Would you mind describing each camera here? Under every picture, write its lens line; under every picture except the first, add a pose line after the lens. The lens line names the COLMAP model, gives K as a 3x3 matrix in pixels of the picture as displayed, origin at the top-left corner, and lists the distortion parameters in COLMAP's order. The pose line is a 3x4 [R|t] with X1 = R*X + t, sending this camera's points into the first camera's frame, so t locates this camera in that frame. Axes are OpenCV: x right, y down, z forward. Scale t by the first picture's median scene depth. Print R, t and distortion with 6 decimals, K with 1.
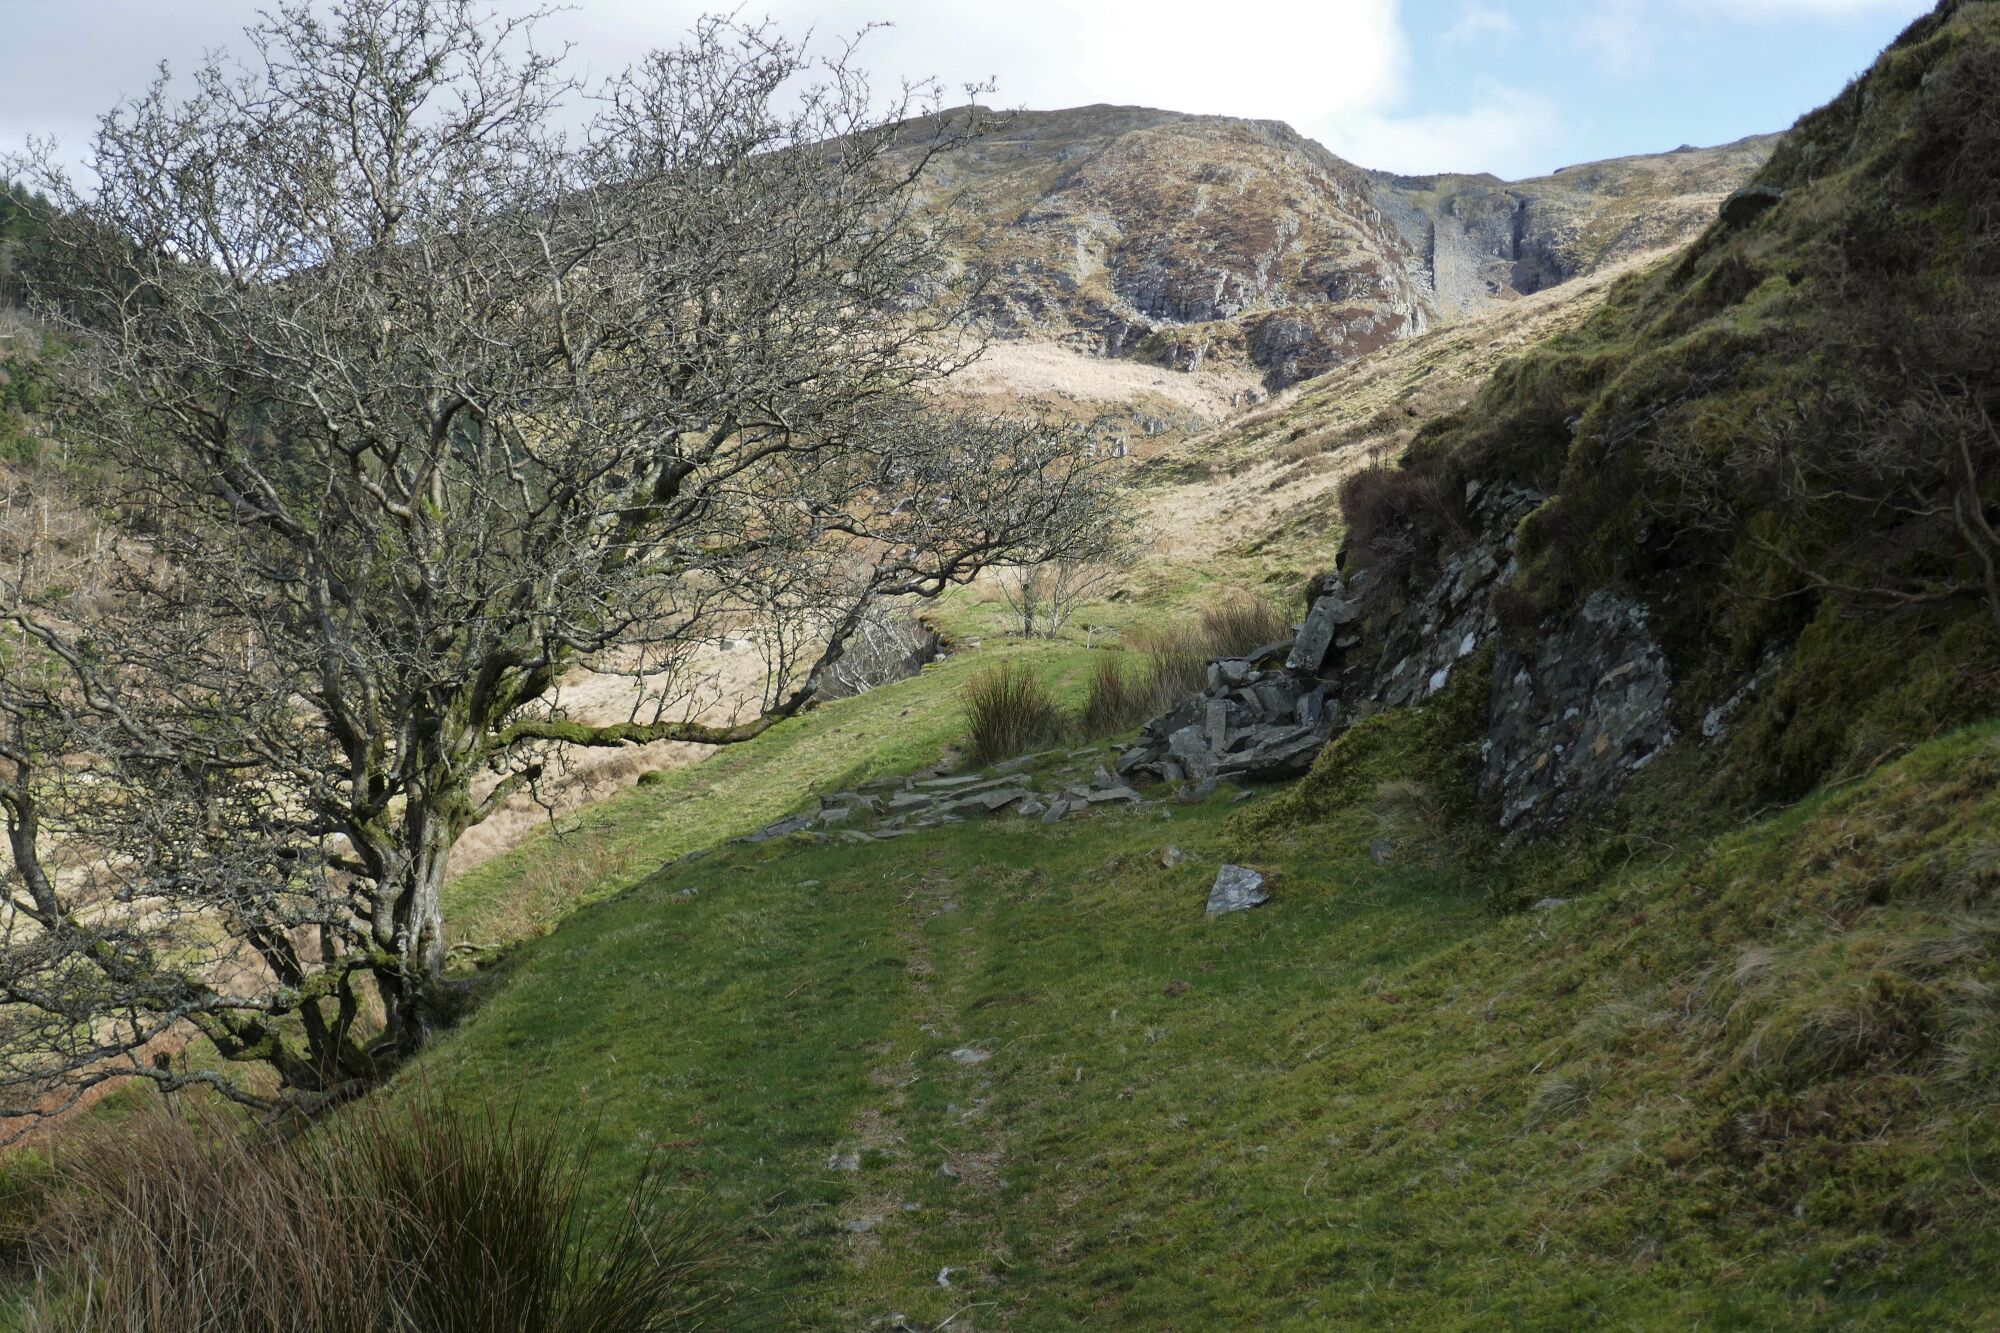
lens RADIAL K [[2692.6, 0, 942.9], [0, 2692.6, 647.8], [0, 0, 1]] dist [-0.026667, 0.000000]
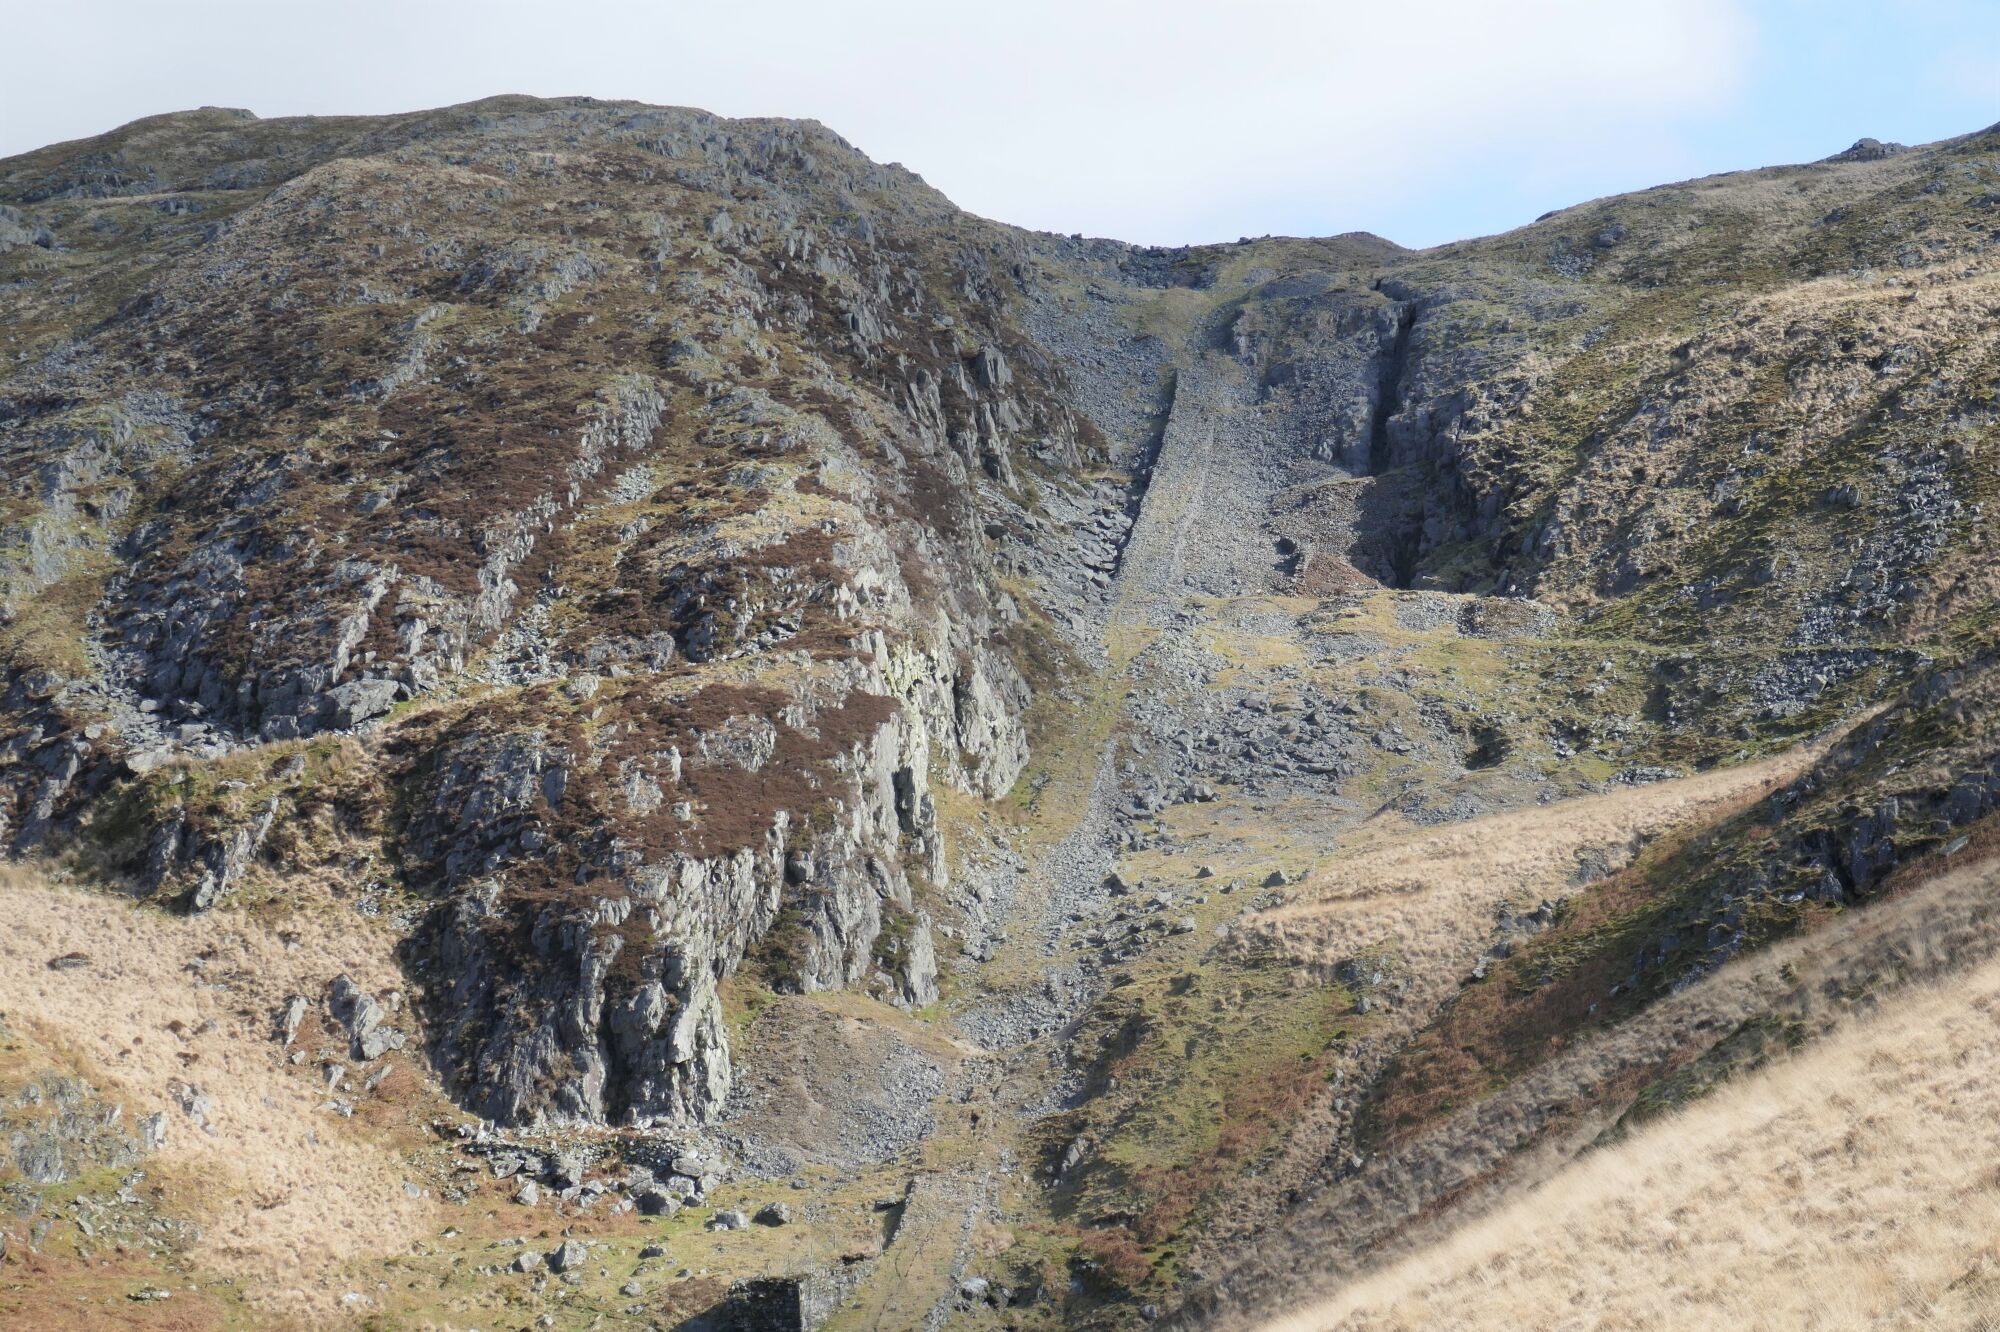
lens RADIAL K [[4586.6, 0, 1008.1], [0, 4586.6, 670.0], [0, 0, 1]] dist [0.179334, 0.000000]
pose [[0.998675, -0.038534, 0.034094, 0.152461], [0.041107, 0.996082, -0.078298, -0.076051], [-0.030943, 0.079596, 0.996347, 0.409911]]
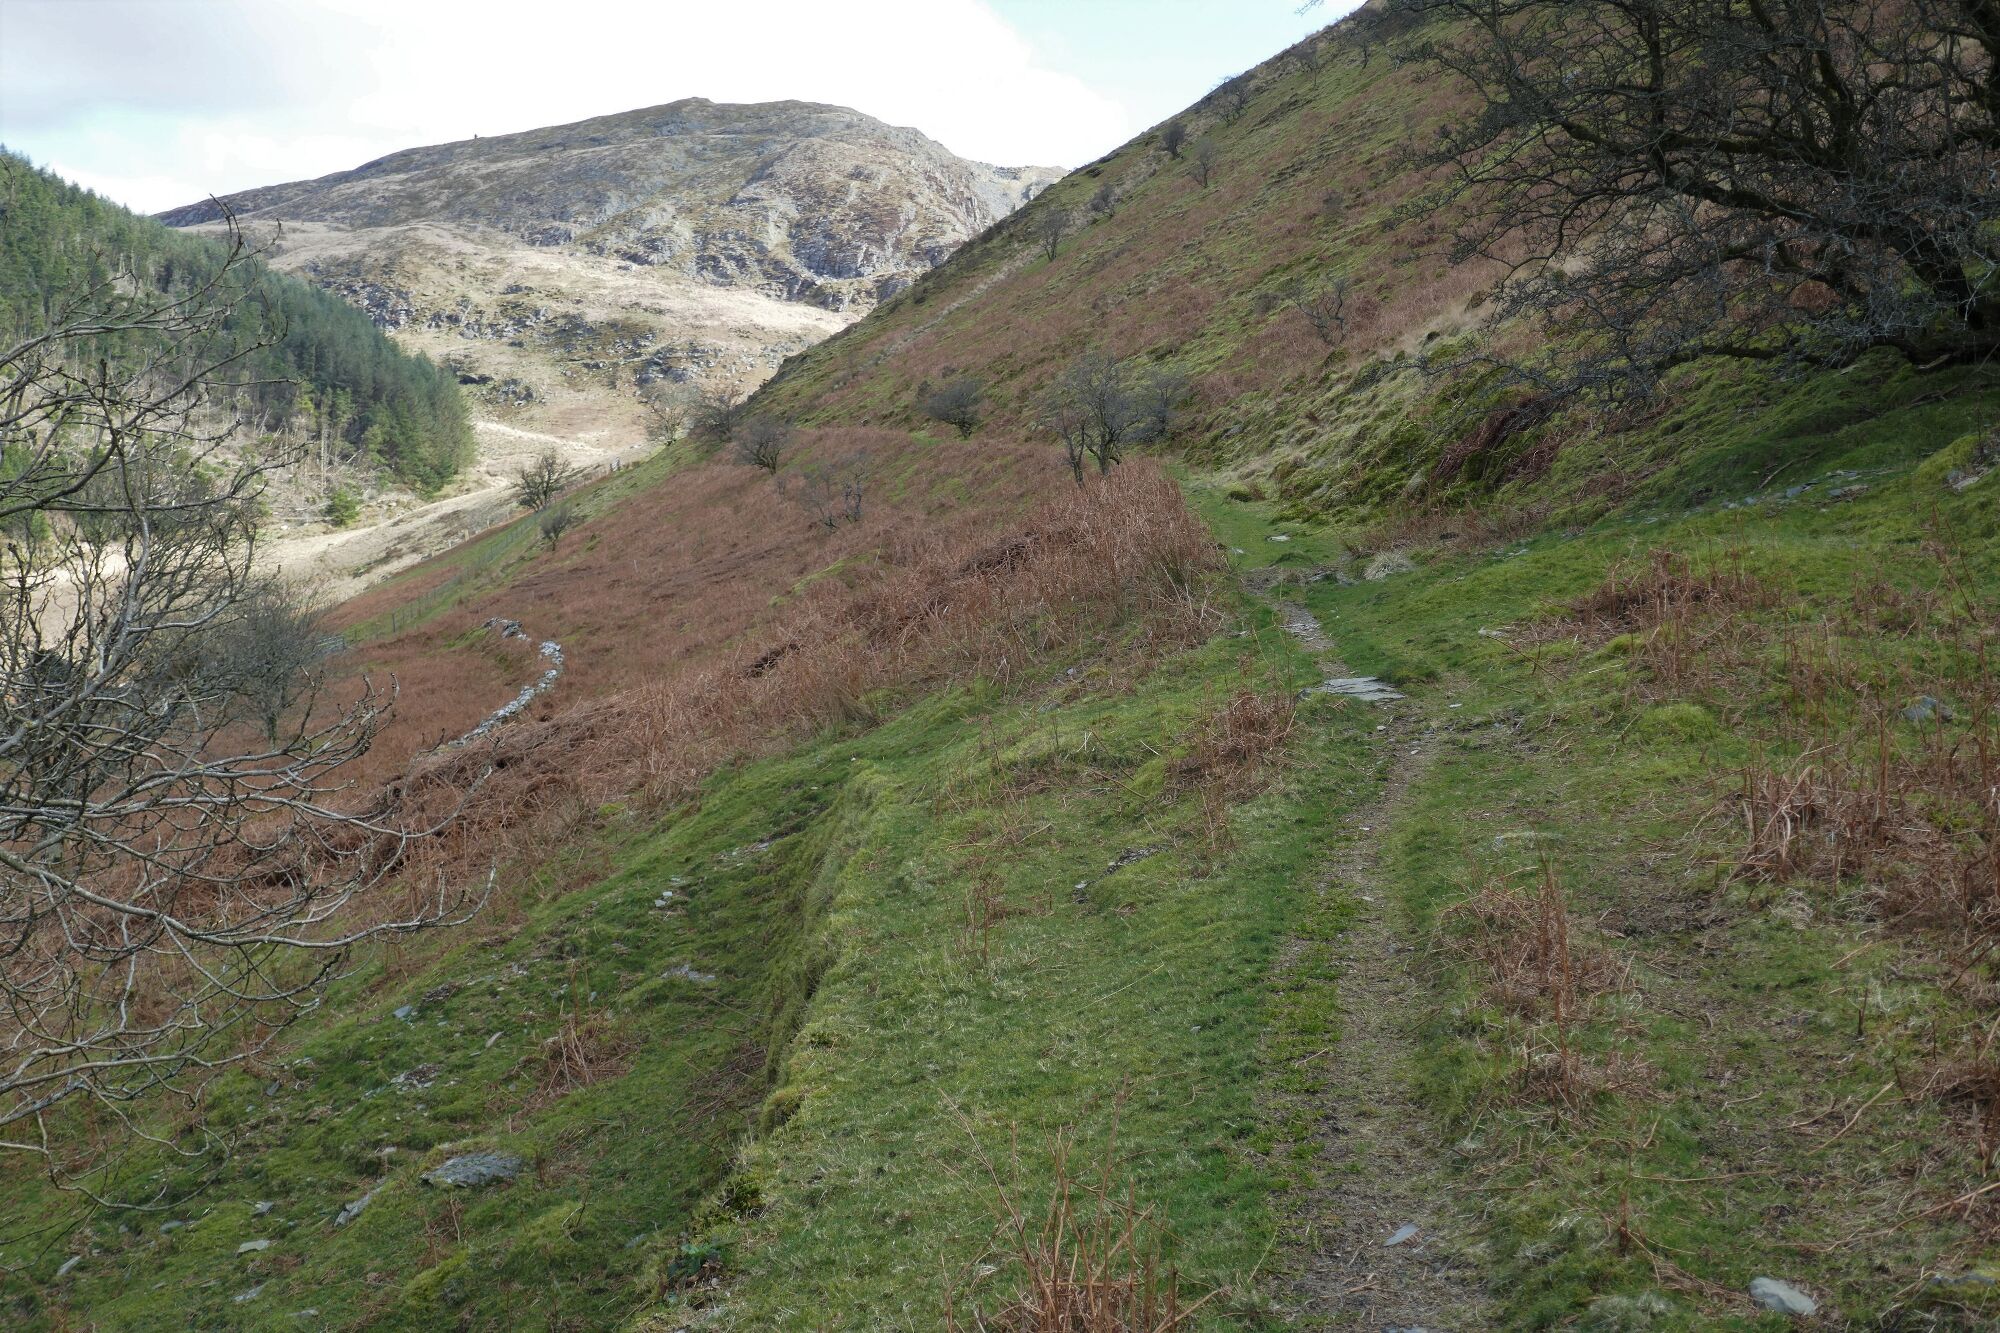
lens RADIAL K [[2523.9, 0, 999.6], [0, 2523.9, 667.5], [0, 0, 1]] dist [0.016168, 0.000000]
pose [[0.991513, -0.004262, 0.129941, -0.006396], [-0.003114, 0.998397, 0.056512, 0.017726], [-0.129973, -0.056437, 0.989910, -0.420157]]
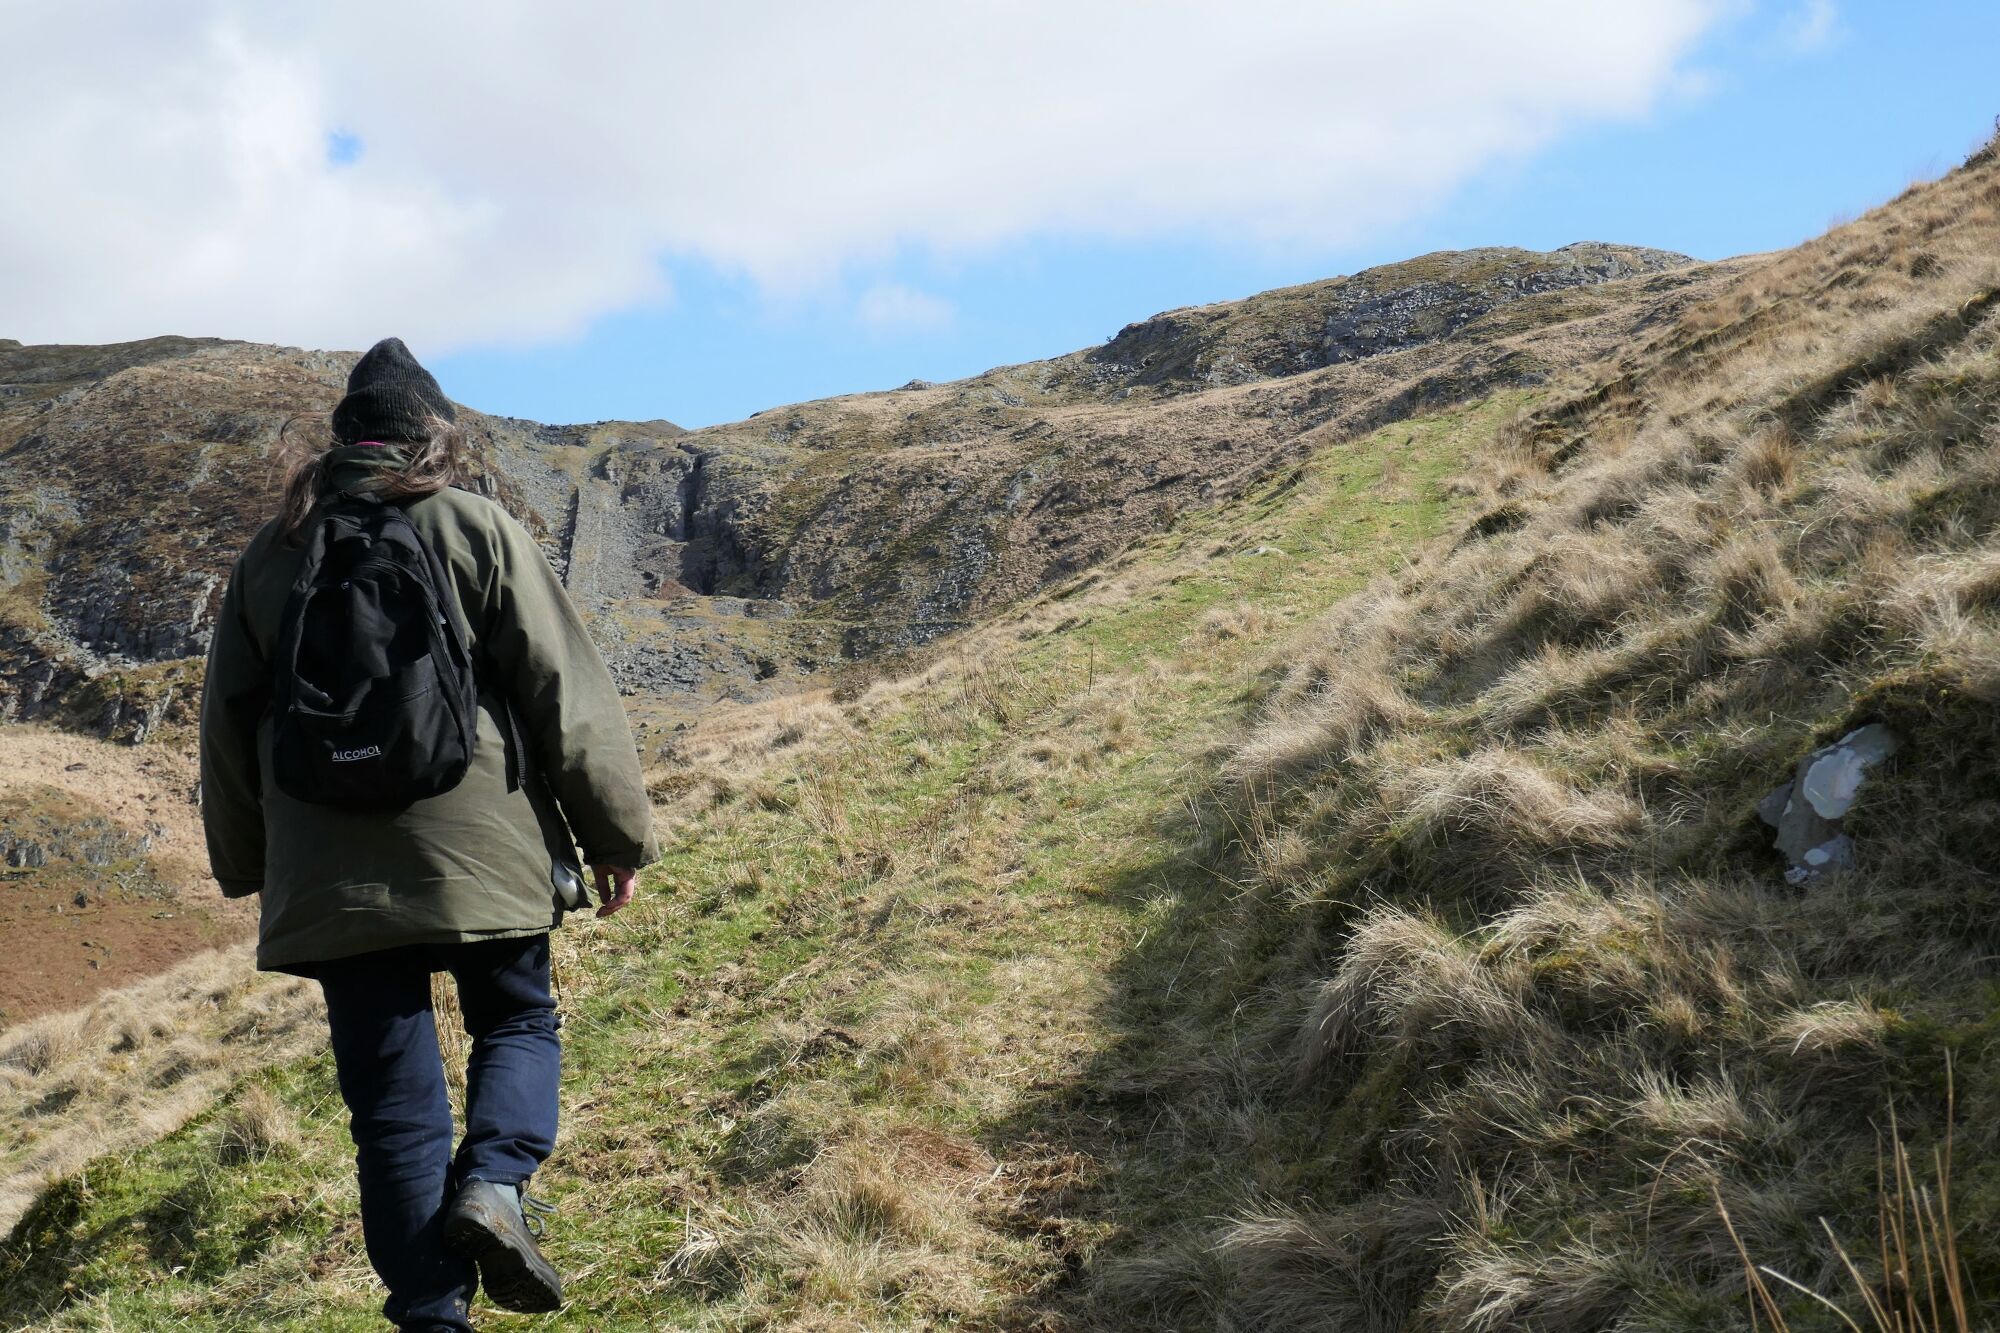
lens RADIAL K [[2692.6, 0, 992.3], [0, 2692.6, 666.3], [0, 0, 1]] dist [-0.026667, 0.000000]
pose [[0.961904, -0.036073, 0.270995, 0.103160], [0.058466, 0.995467, -0.075018, -0.056064], [-0.267061, 0.088005, 0.959653, 0.314118]]
